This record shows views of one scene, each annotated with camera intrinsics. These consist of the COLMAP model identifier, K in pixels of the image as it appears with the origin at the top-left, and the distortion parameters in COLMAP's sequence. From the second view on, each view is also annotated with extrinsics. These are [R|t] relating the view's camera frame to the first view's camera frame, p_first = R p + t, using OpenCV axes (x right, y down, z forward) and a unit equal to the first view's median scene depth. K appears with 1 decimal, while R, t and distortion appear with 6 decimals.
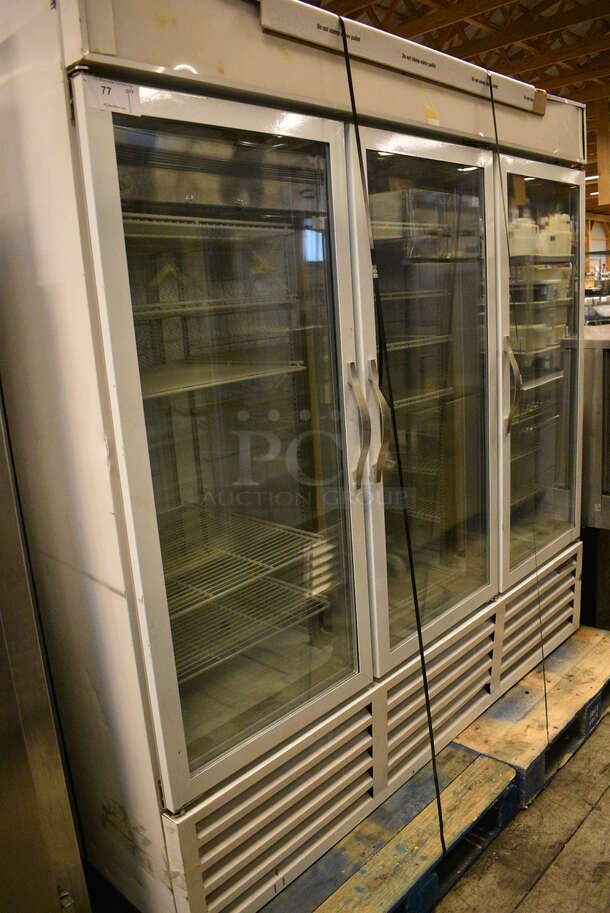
lens RADIAL K [[700.4, 0, 304.7], [0, 700.4, 454.2], [0, 0, 1]] dist [-0.034371, -0.003595]
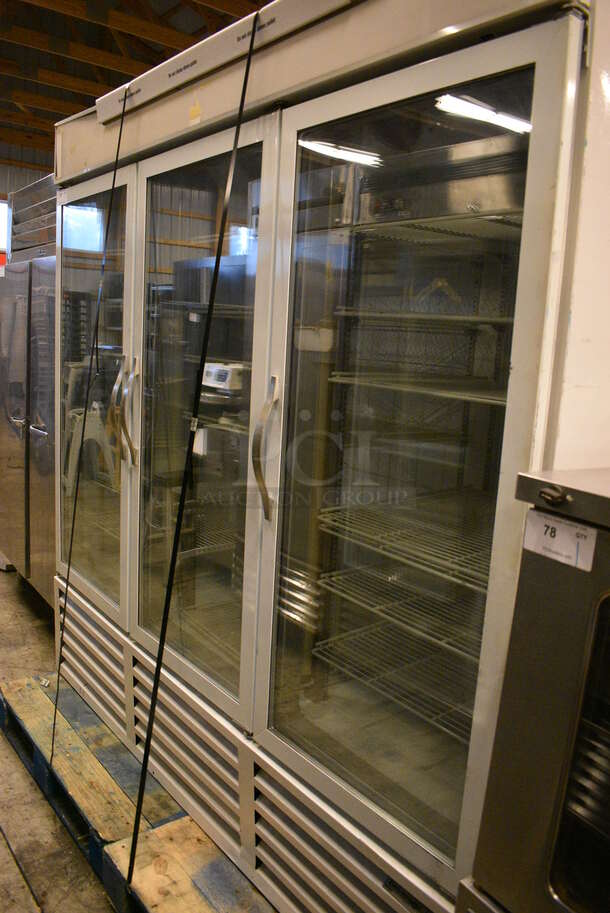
lens RADIAL K [[700.4, 0, 304.0], [0, 700.4, 456.6], [0, 0, 1]] dist [-0.034371, -0.003595]
pose [[-0.127271, 0.231409, -0.964496, 1.106536], [-0.258833, 0.930962, 0.257518, -0.324906], [0.957501, 0.282418, -0.058588, 1.258011]]
